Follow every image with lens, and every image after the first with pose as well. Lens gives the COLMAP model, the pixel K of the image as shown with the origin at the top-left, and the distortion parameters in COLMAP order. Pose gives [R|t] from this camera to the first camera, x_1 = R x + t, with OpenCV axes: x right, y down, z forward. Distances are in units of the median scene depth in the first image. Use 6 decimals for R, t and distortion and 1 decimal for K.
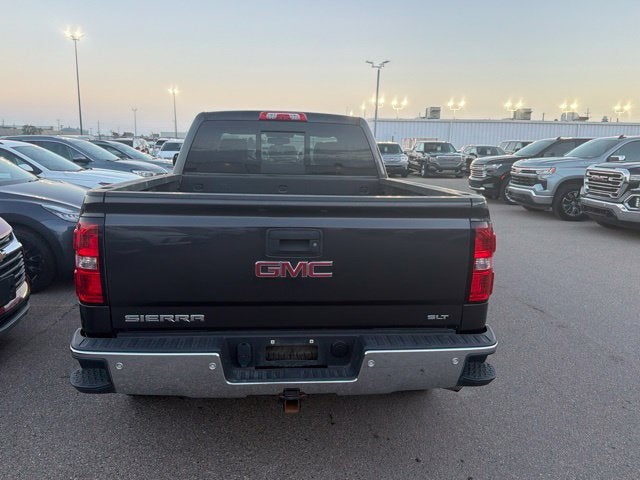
lens RADIAL K [[497.1, 0, 312.6], [0, 497.1, 247.2], [0, 0, 1]] dist [0.085035, -0.116350]
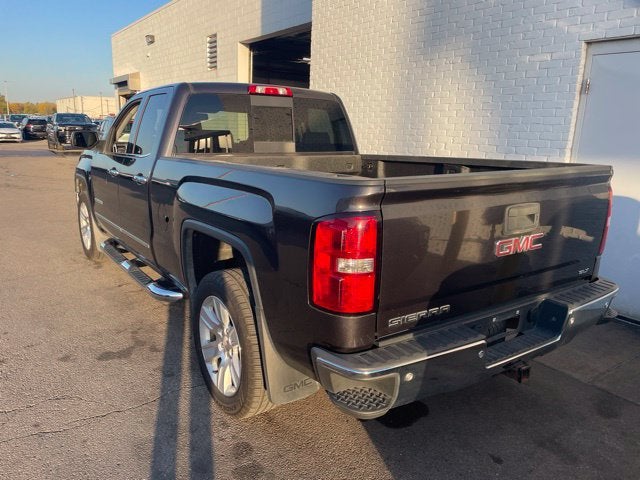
lens RADIAL K [[497.3, 0, 318.7], [0, 497.3, 245.4], [0, 0, 1]] dist [0.084348, -0.115723]
pose [[0.867166, -0.122533, 0.482710, -0.832169], [0.102120, 0.992413, 0.068466, -0.062227], [-0.487437, -0.010077, 0.873100, 0.280246]]
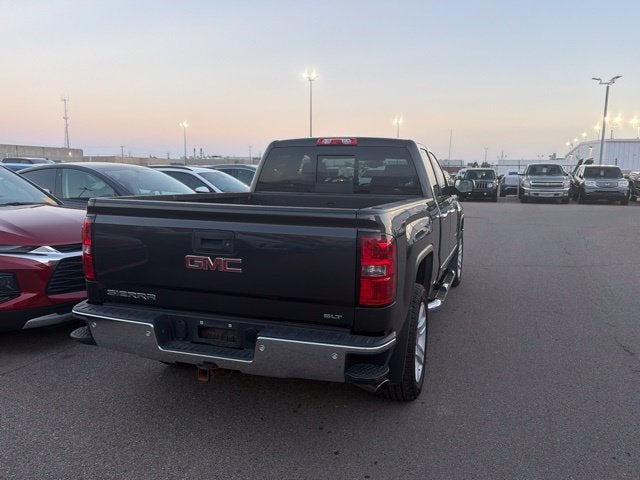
lens RADIAL K [[498.9, 0, 327.4], [0, 498.9, 237.8], [0, 0, 1]] dist [0.040923, -0.011303]
pose [[0.923717, 0.043919, -0.380549, 0.648966], [-0.069987, 0.996034, -0.054930, 0.027040], [0.376627, 0.077373, 0.923128, -0.041263]]
